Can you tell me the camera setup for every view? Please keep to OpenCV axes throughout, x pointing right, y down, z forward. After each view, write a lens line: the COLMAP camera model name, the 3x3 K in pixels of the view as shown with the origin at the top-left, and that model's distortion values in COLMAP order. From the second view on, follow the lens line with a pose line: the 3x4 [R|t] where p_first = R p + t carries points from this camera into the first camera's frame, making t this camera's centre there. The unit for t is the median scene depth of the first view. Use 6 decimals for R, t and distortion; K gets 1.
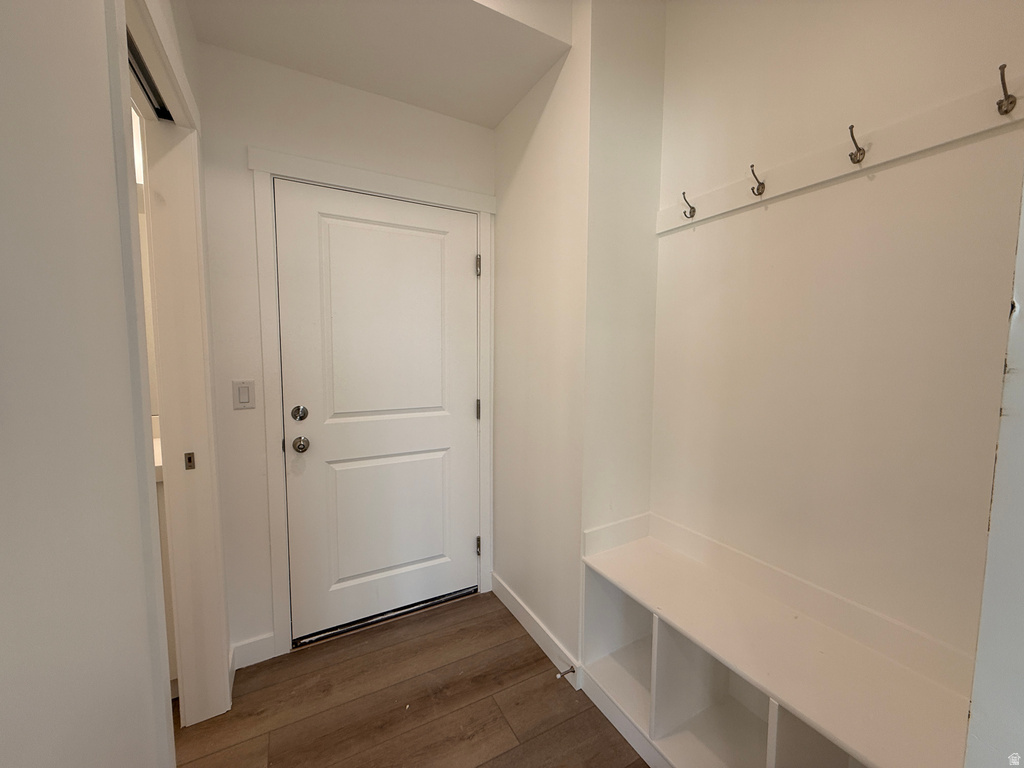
lens RADIAL K [[405.8, 0, 506.5], [0, 405.8, 381.3], [0, 0, 1]] dist [-0.001817, 0.000521]
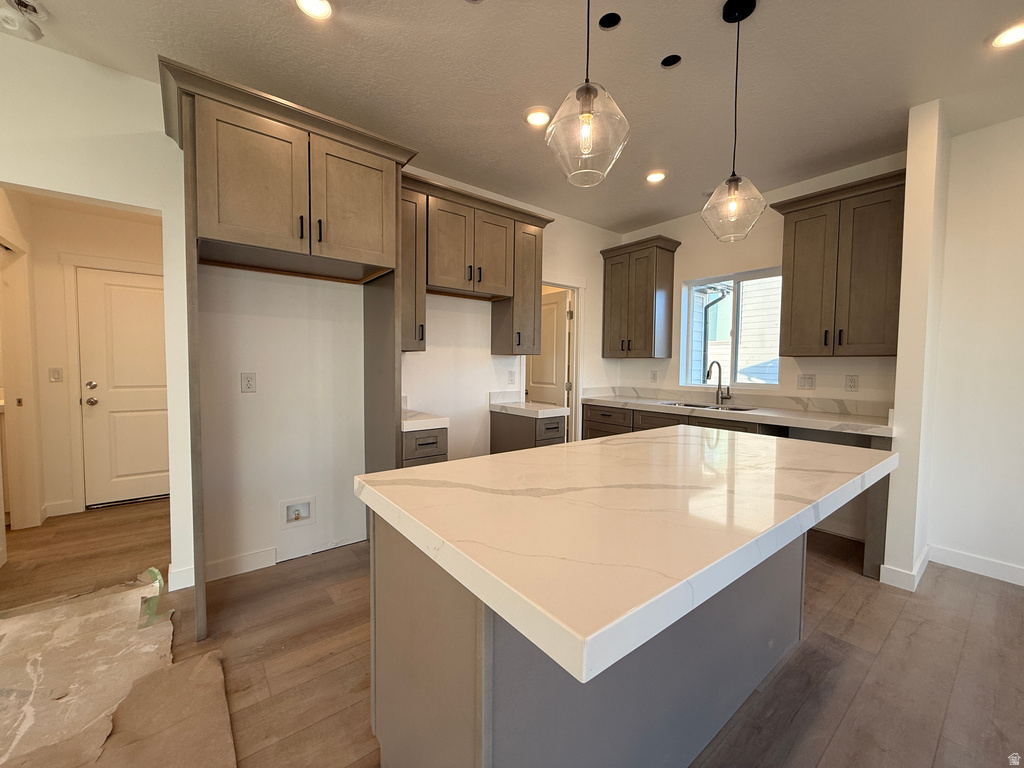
lens RADIAL K [[405.8, 0, 512.3], [0, 405.8, 381.3], [0, 0, 1]] dist [-0.001817, 0.000521]
pose [[0.983250, -0.001659, 0.182253, 1.114326], [0.008175, 0.999354, -0.035008, 0.144856], [-0.182078, 0.035912, 0.982628, -1.268917]]
